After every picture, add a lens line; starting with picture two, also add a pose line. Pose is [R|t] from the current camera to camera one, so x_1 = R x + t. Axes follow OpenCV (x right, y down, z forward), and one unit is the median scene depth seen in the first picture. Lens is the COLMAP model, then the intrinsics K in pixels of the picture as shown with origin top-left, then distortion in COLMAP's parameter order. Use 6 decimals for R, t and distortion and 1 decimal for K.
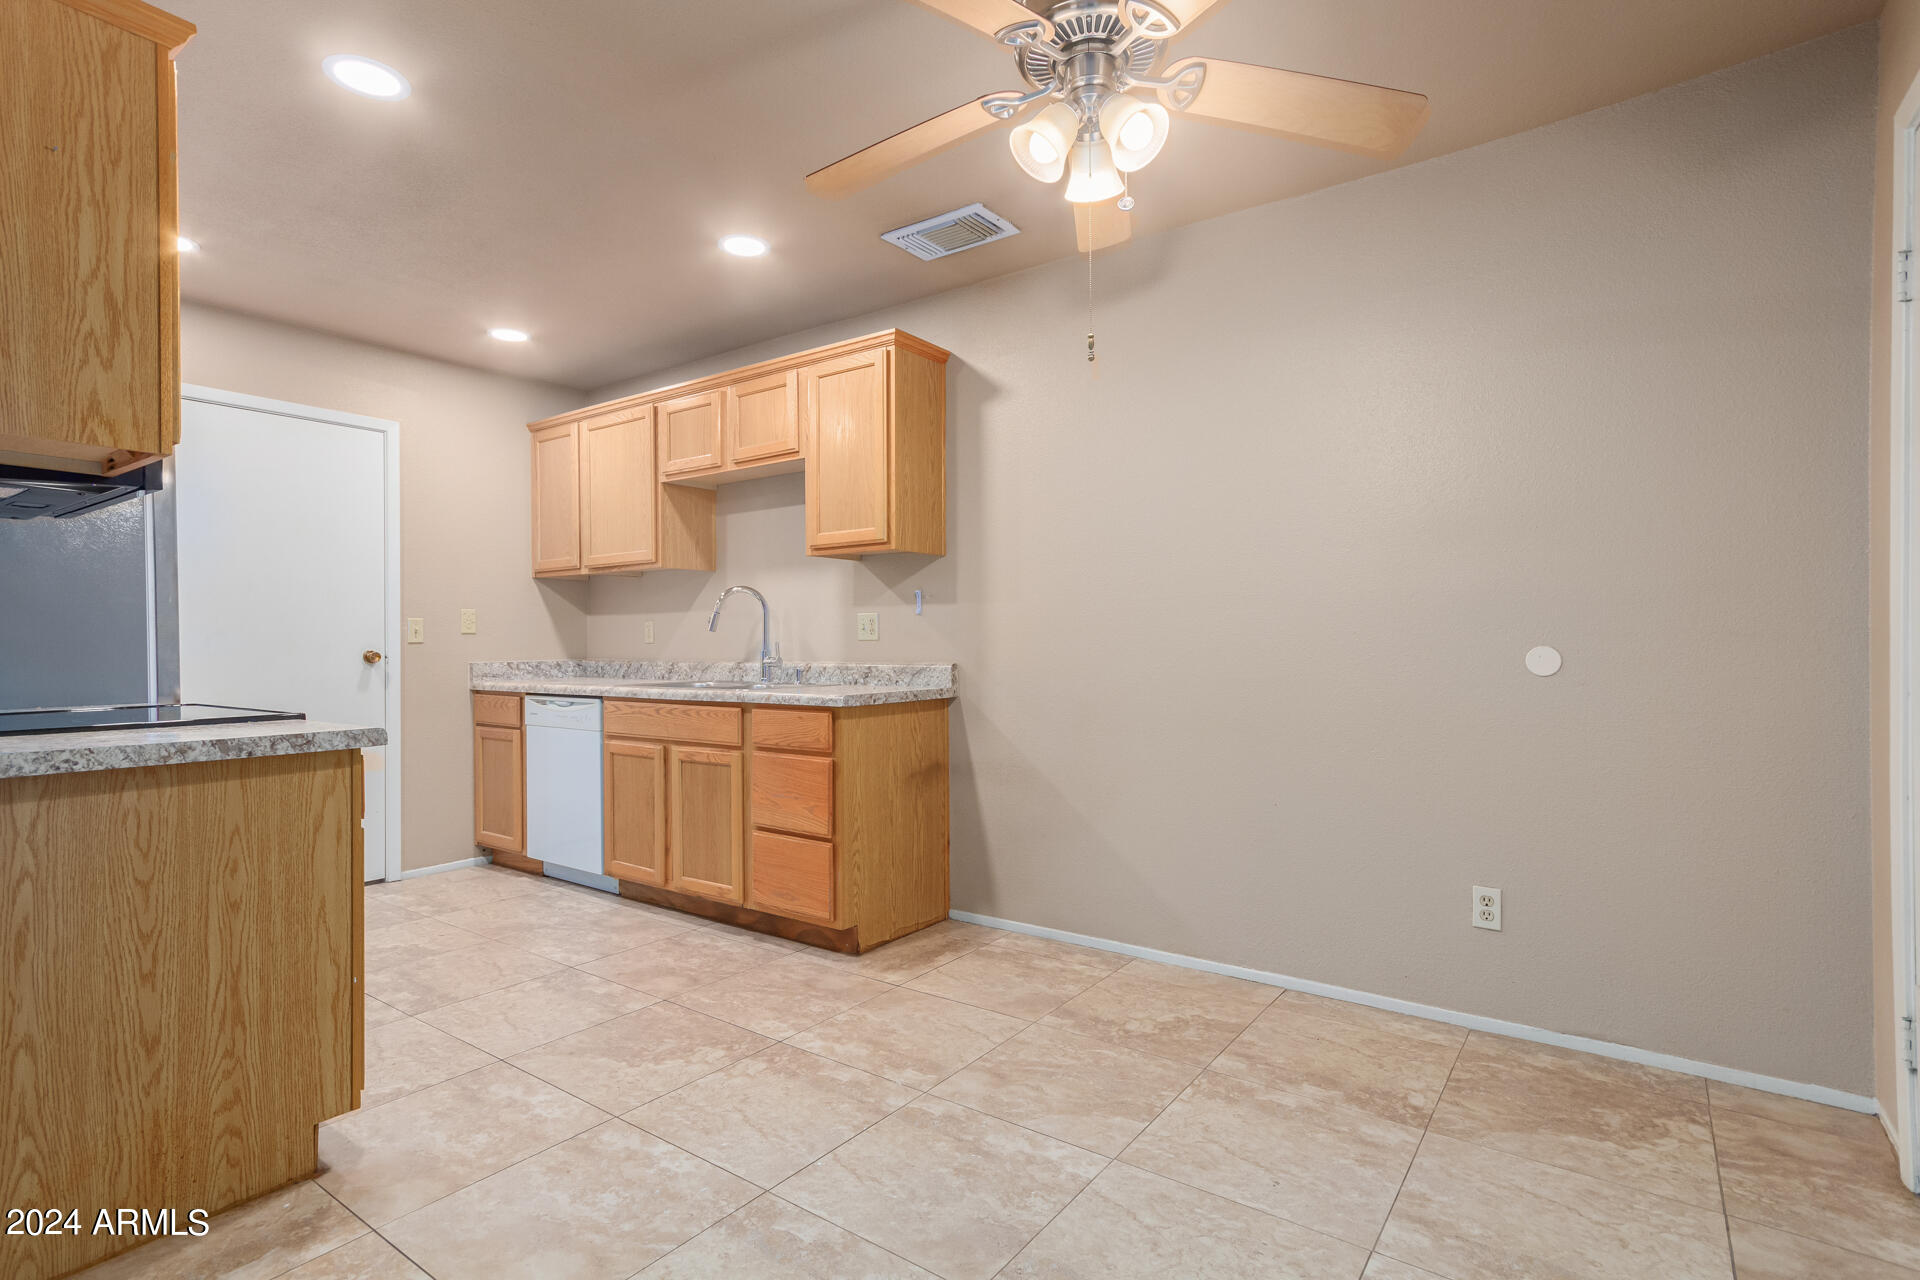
lens RADIAL K [[936.0, 0, 951.4], [0, 936.0, 643.7], [0, 0, 1]] dist [0.005885, 0.005941]
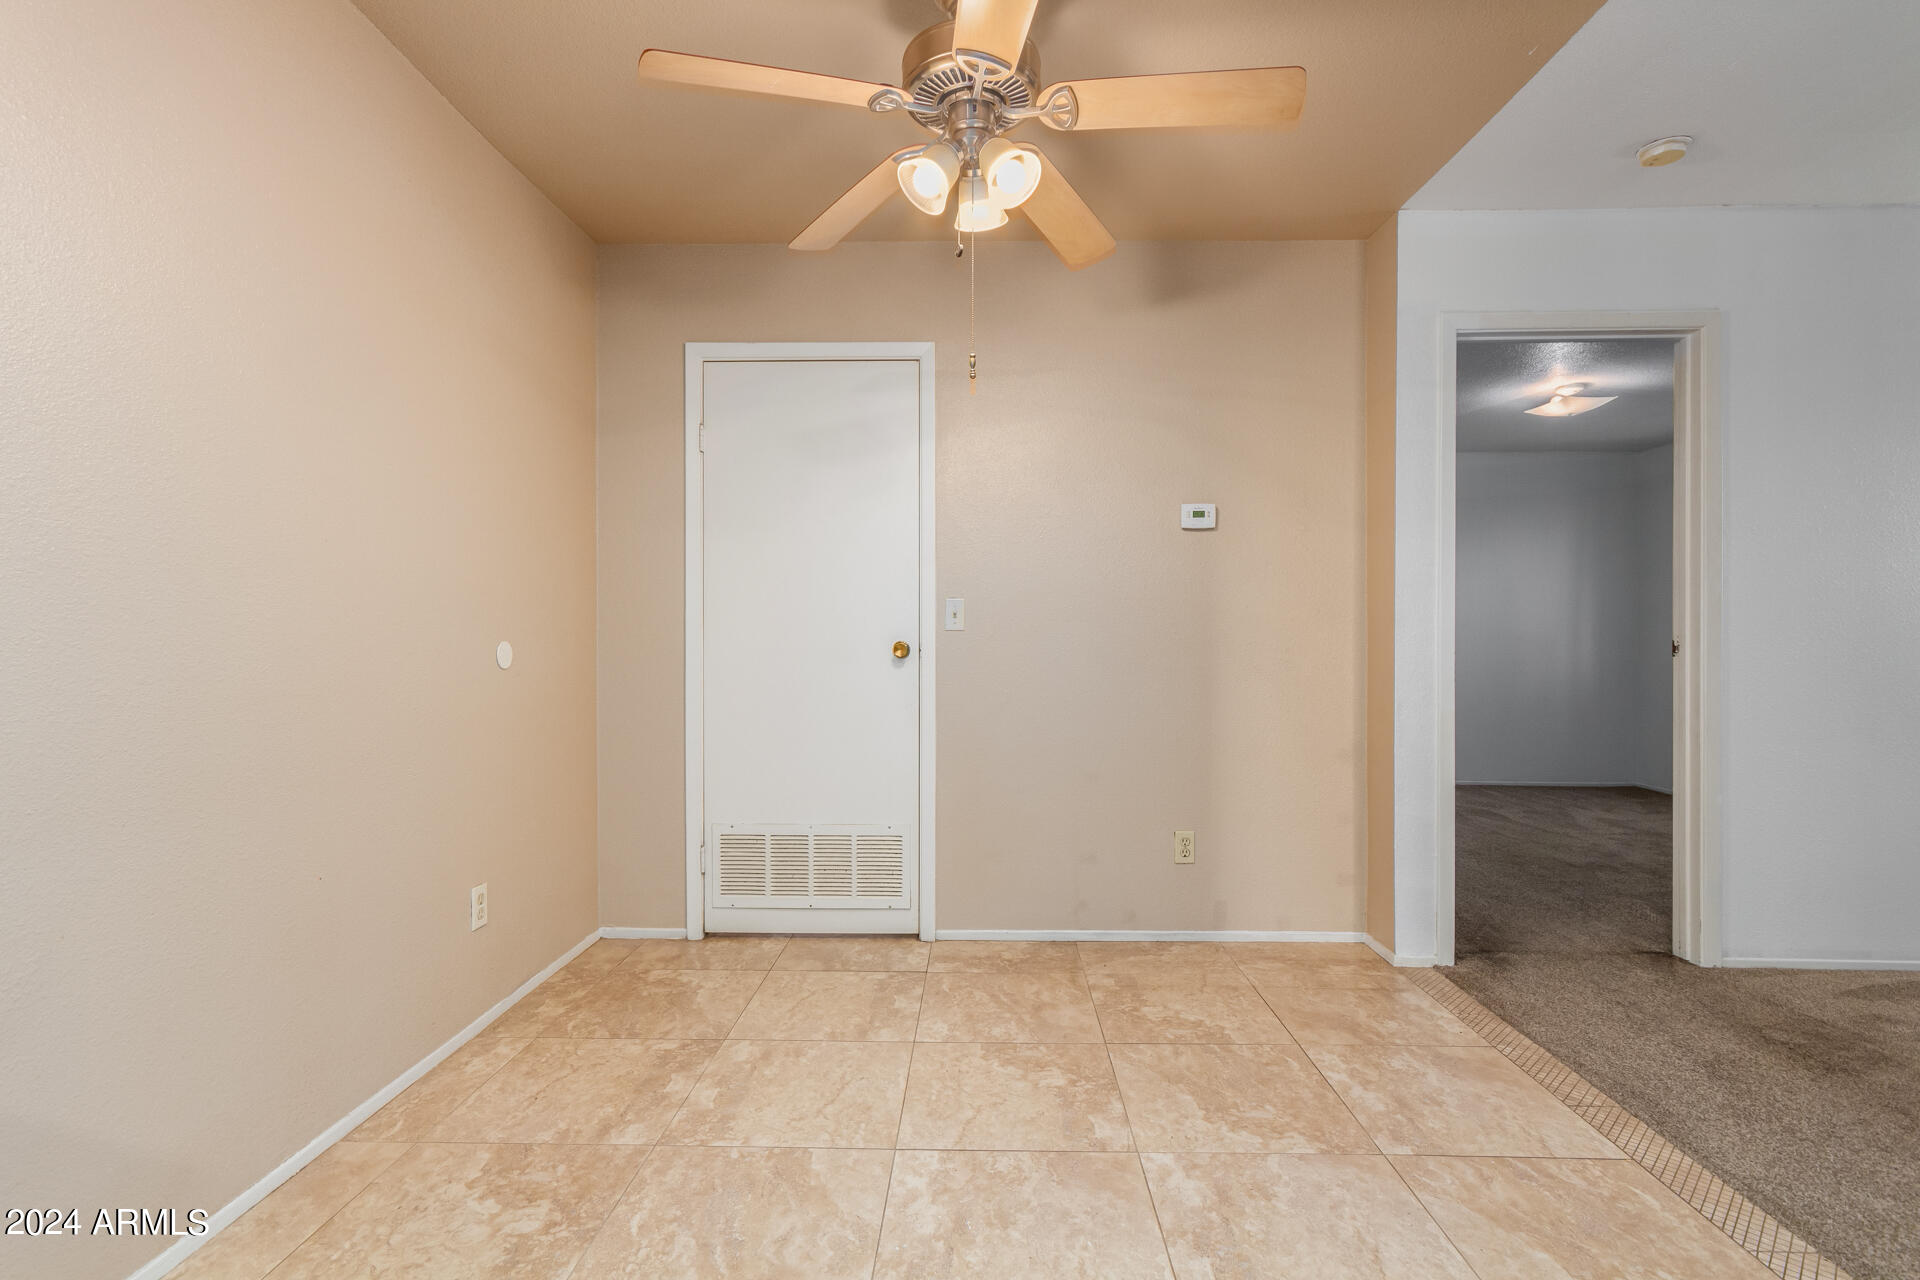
lens RADIAL K [[936.0, 0, 942.1], [0, 936.0, 650.3], [0, 0, 1]] dist [0.005885, 0.005941]
pose [[-0.569668, -0.004933, 0.821860, -0.602466], [0.001220, 0.999976, 0.006847, 0.007582], [-0.821874, 0.004903, -0.569648, 1.359740]]
